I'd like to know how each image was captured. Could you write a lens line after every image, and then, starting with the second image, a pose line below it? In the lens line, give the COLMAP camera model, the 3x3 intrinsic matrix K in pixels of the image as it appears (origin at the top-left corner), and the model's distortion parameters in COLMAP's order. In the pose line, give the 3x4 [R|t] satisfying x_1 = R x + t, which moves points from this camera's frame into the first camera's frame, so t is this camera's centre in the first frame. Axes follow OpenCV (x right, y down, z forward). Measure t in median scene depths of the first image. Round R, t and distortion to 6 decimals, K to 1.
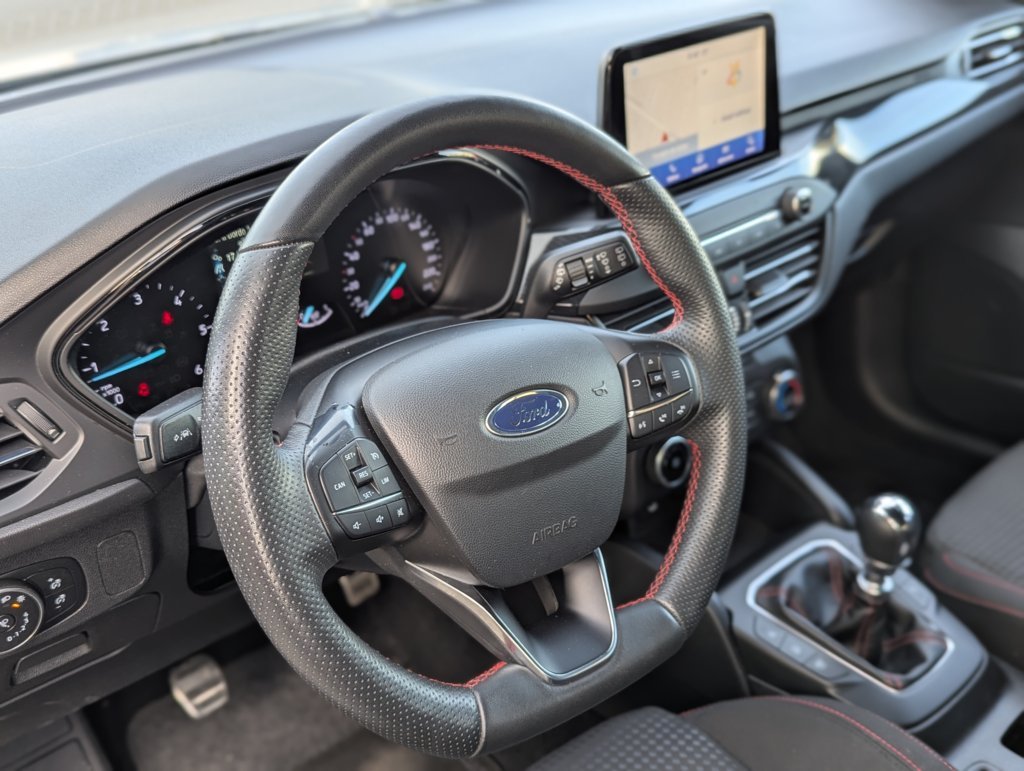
lens RADIAL K [[1095.1, 0, 513.4], [0, 1095.1, 387.9], [0, 0, 1]] dist [0.003831, 0.000000]
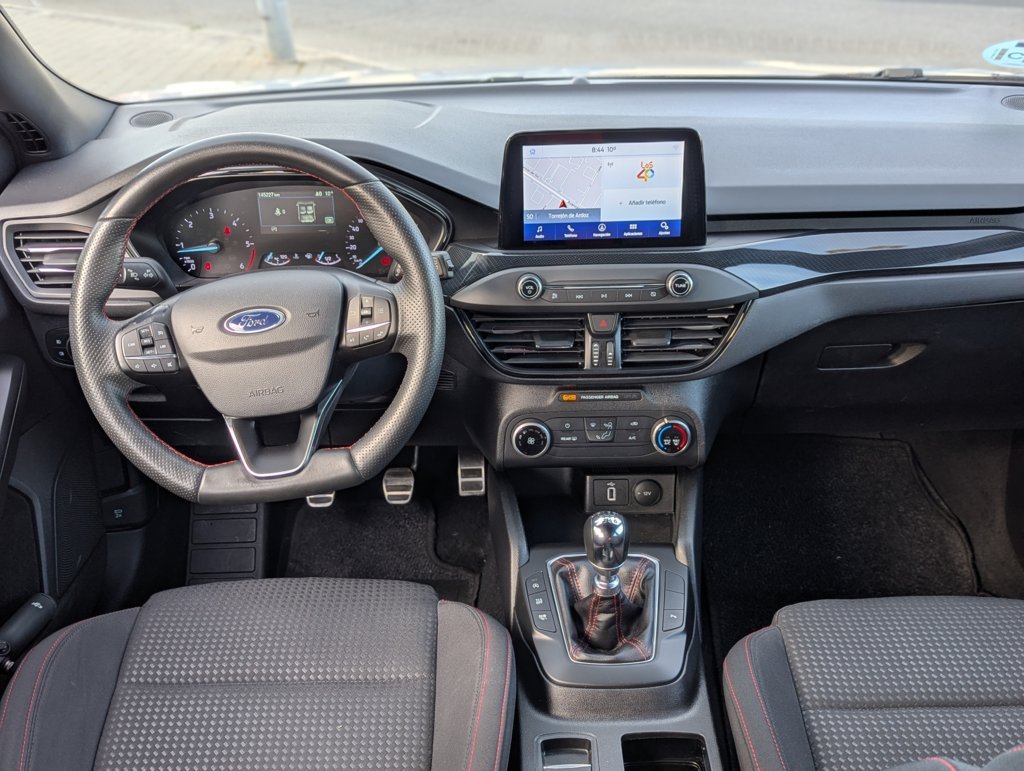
lens RADIAL K [[1095.1, 0, 514.1], [0, 1095.1, 383.9], [0, 0, 1]] dist [0.003831, 0.000000]
pose [[0.750385, 0.322215, -0.577148, 0.993690], [-0.327315, 0.939708, 0.099066, -0.139528], [0.574271, 0.114571, 0.810609, -0.119576]]
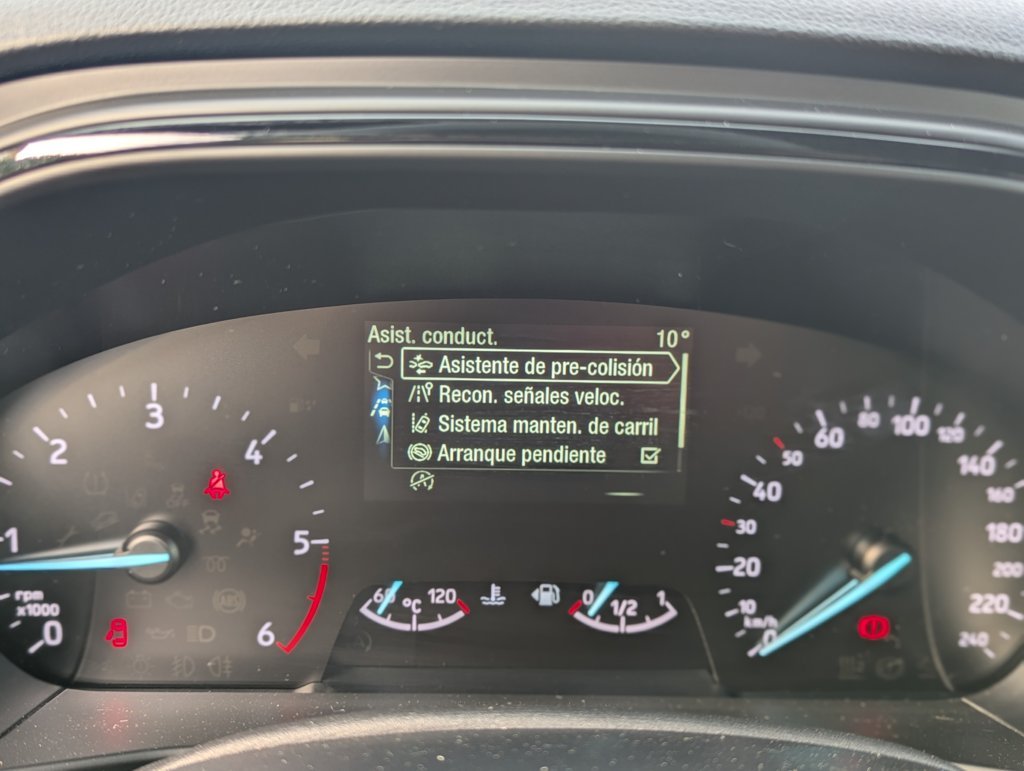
lens RADIAL K [[1095.1, 0, 509.2], [0, 1095.1, 389.4], [0, 0, 1]] dist [0.003831, 0.000000]
pose [[0.770821, 0.214637, -0.599805, 0.002444], [-0.352756, 0.927817, -0.121320, -0.075072], [0.530469, 0.305100, 0.790896, 0.640195]]
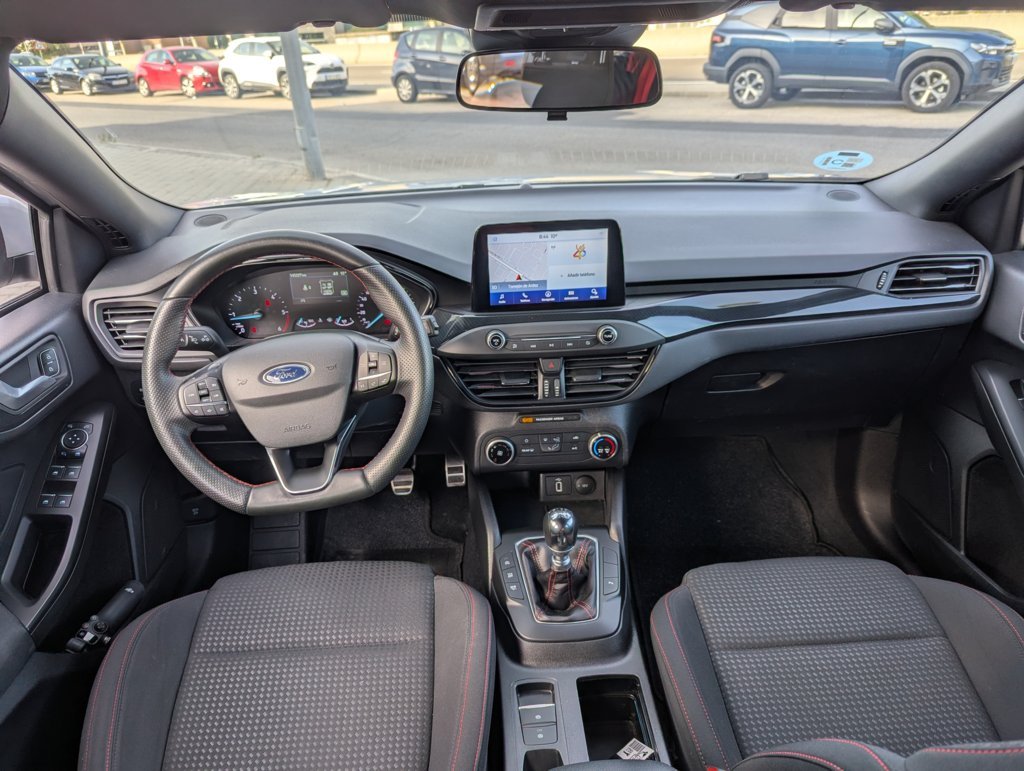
lens RADIAL K [[721.2, 0, 509.0], [0, 721.2, 382.4], [0, 0, 1]] dist [0.003090, -0.021196]
pose [[0.783284, 0.294791, -0.547324, 0.872500], [-0.302199, 0.949952, 0.079166, -0.159701], [0.543269, 0.103391, 0.833168, 0.006997]]
